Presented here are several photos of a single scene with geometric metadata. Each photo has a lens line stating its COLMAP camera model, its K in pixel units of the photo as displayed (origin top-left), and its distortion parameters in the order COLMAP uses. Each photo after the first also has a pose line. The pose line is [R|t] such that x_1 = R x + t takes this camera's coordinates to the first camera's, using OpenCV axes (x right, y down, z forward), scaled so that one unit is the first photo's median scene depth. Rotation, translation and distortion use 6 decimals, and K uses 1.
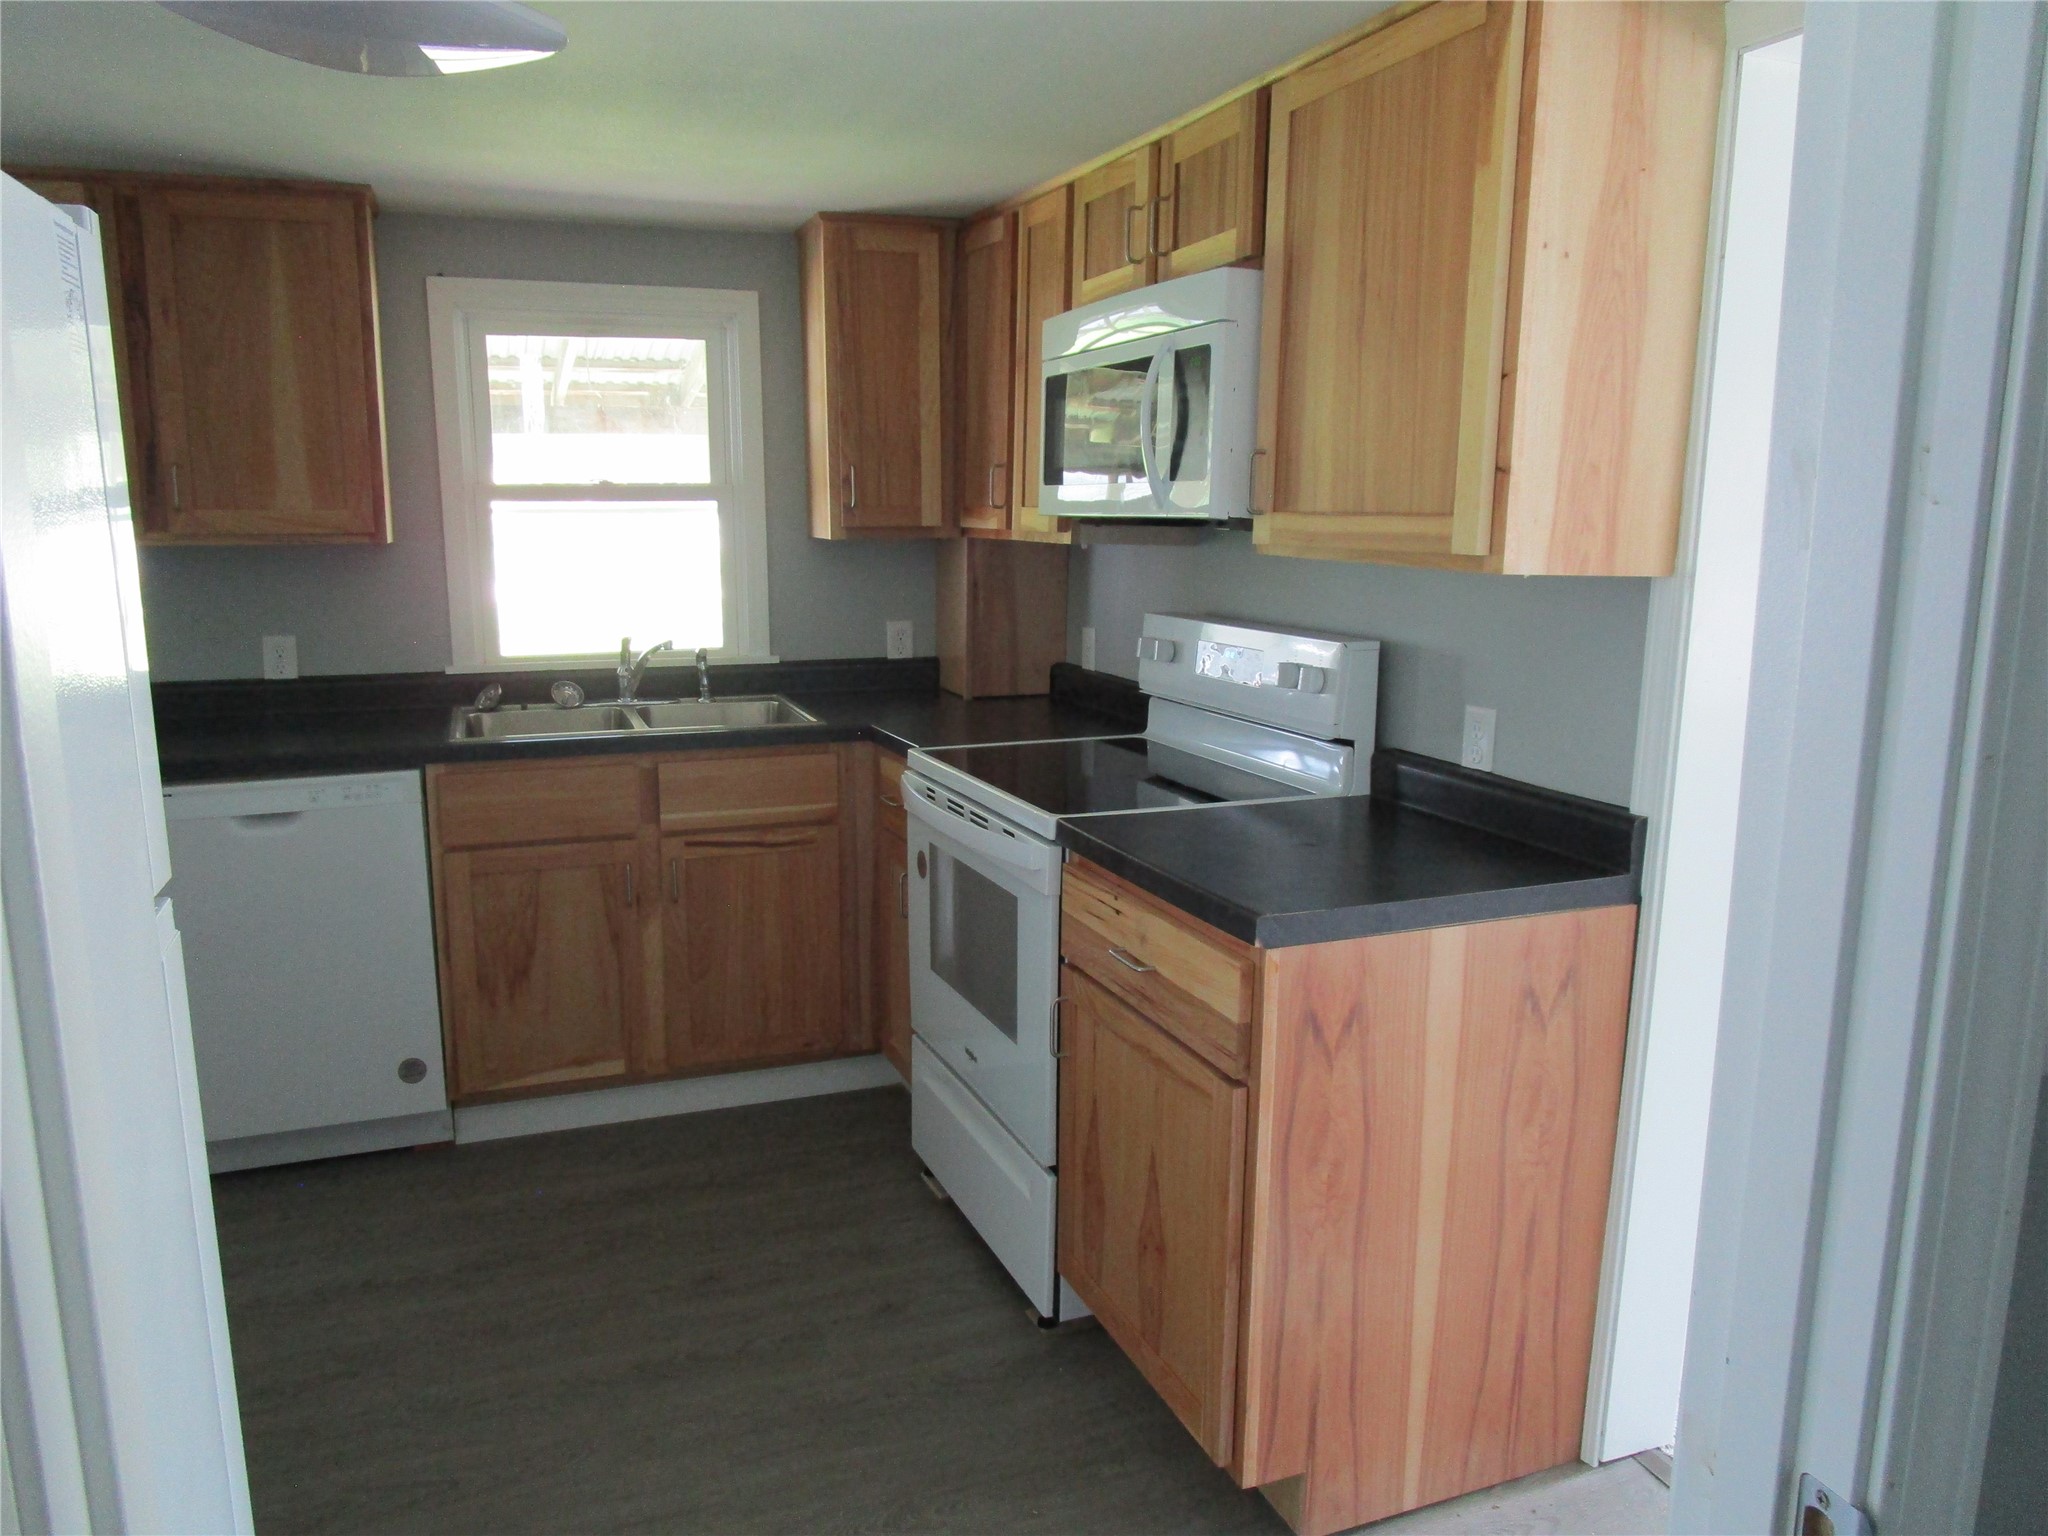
lens RADIAL K [[1473.1, 0, 1024.0], [0, 1473.1, 768.0], [0, 0, 1]] dist [-0.021910, 0.001348]
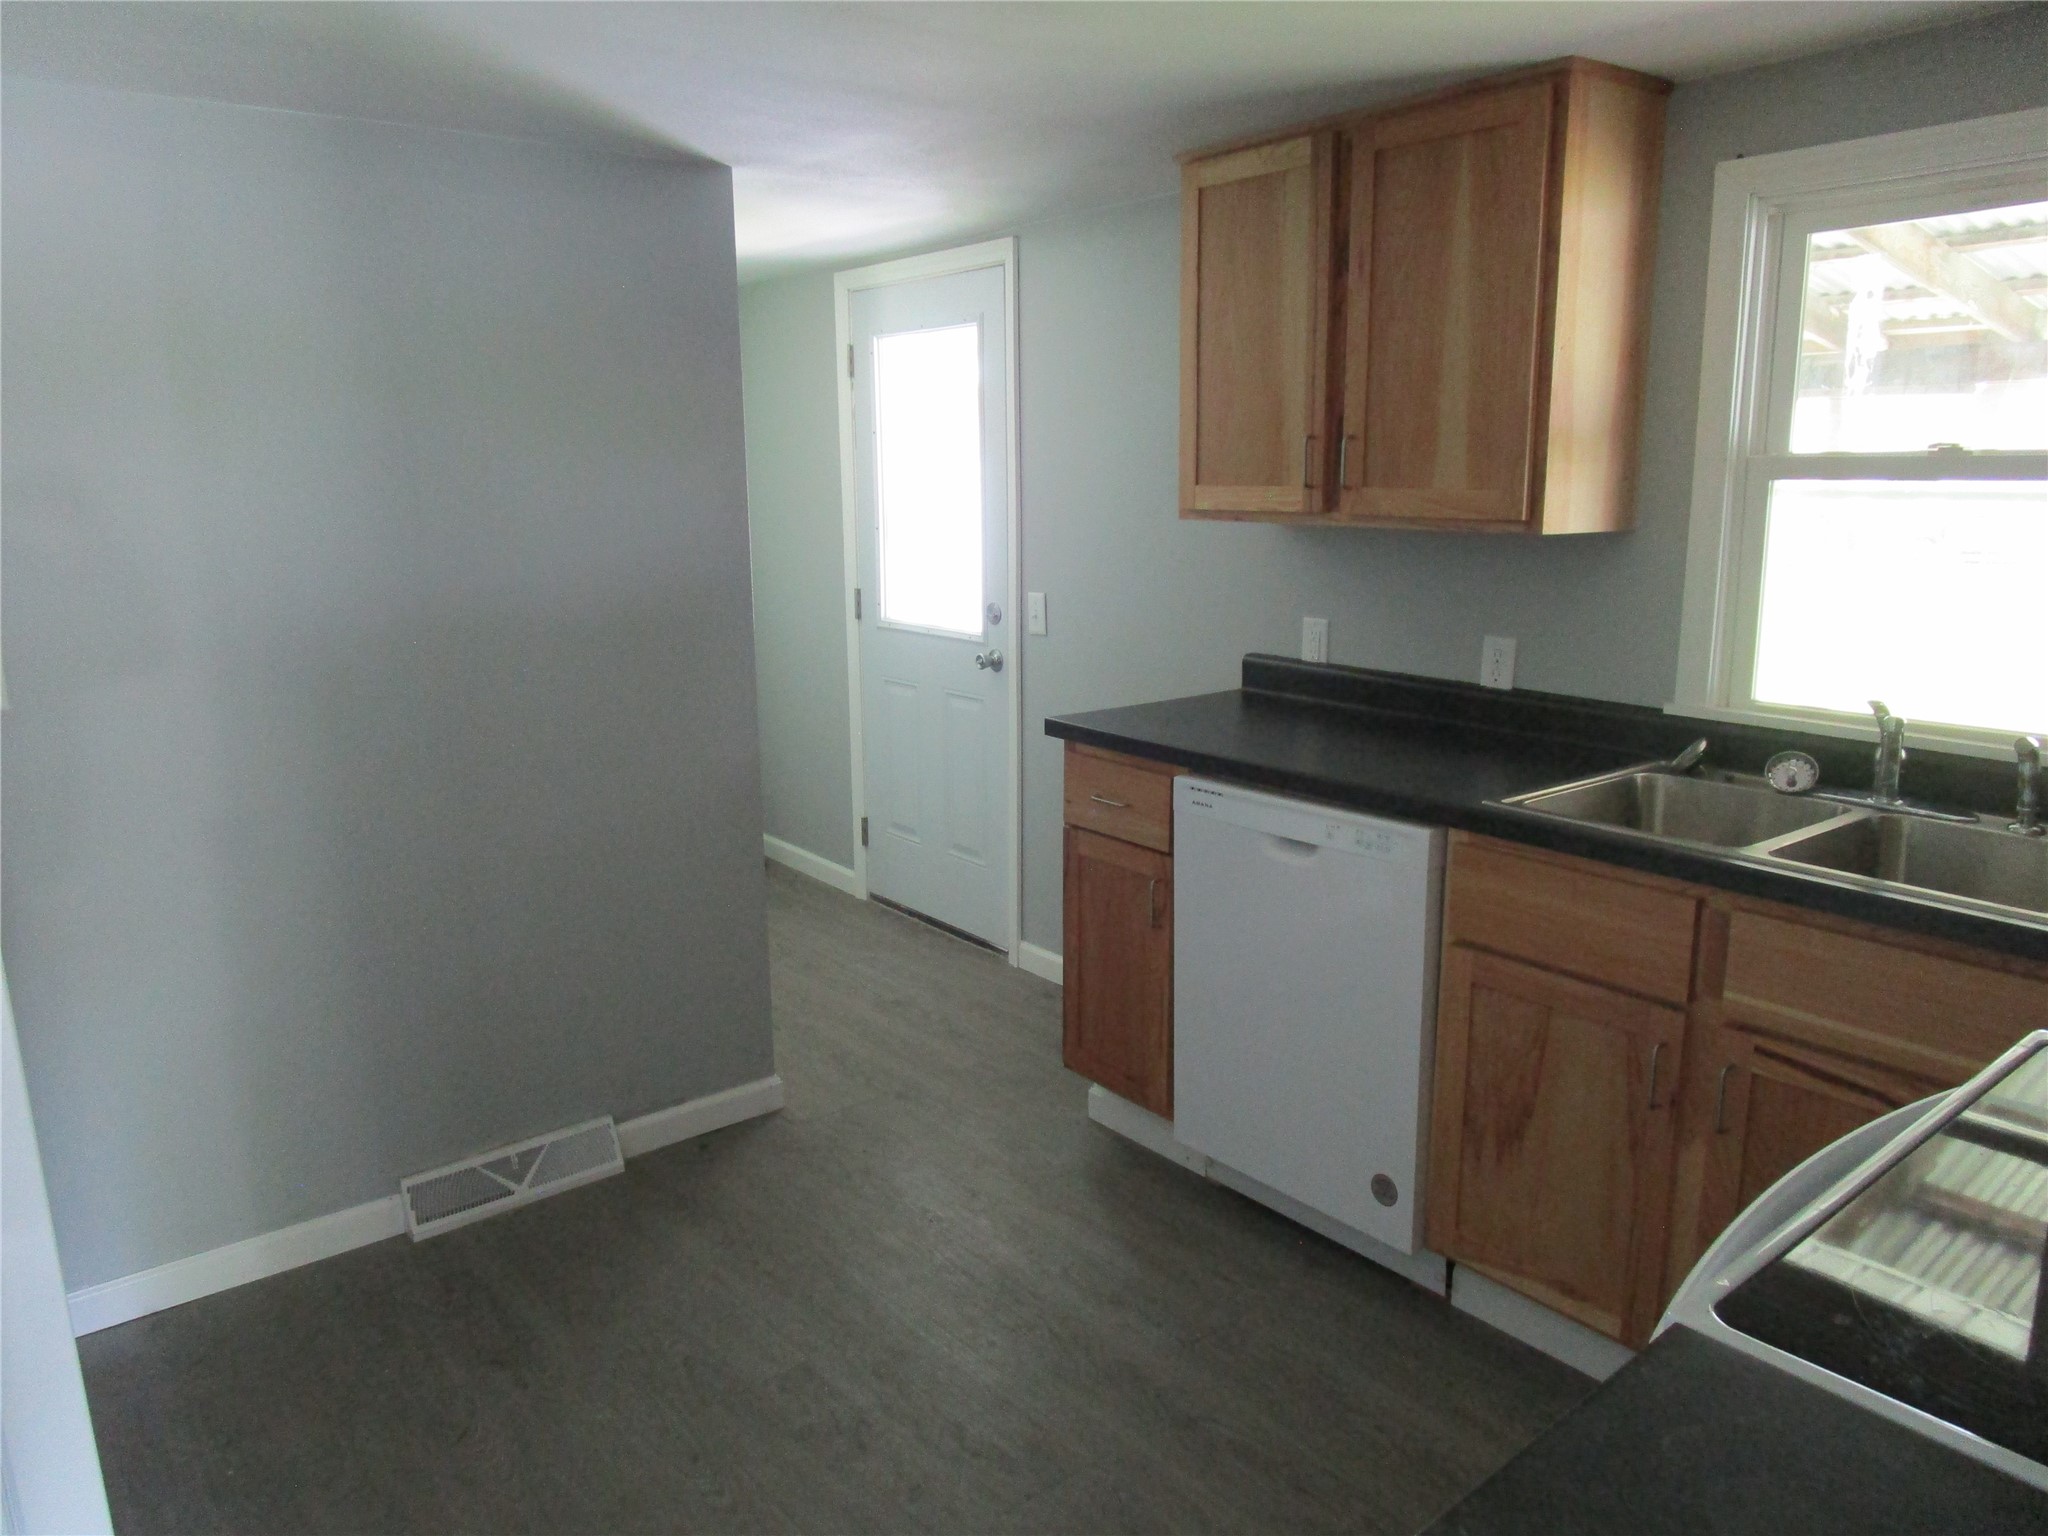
lens RADIAL K [[1473.1, 0, 1024.0], [0, 1473.1, 768.0], [0, 0, 1]] dist [-0.021910, 0.001348]
pose [[0.289142, 0.189907, -0.938260, 0.235262], [-0.160012, 0.975924, 0.148219, -0.106047], [0.943818, 0.107277, 0.312568, 0.524782]]
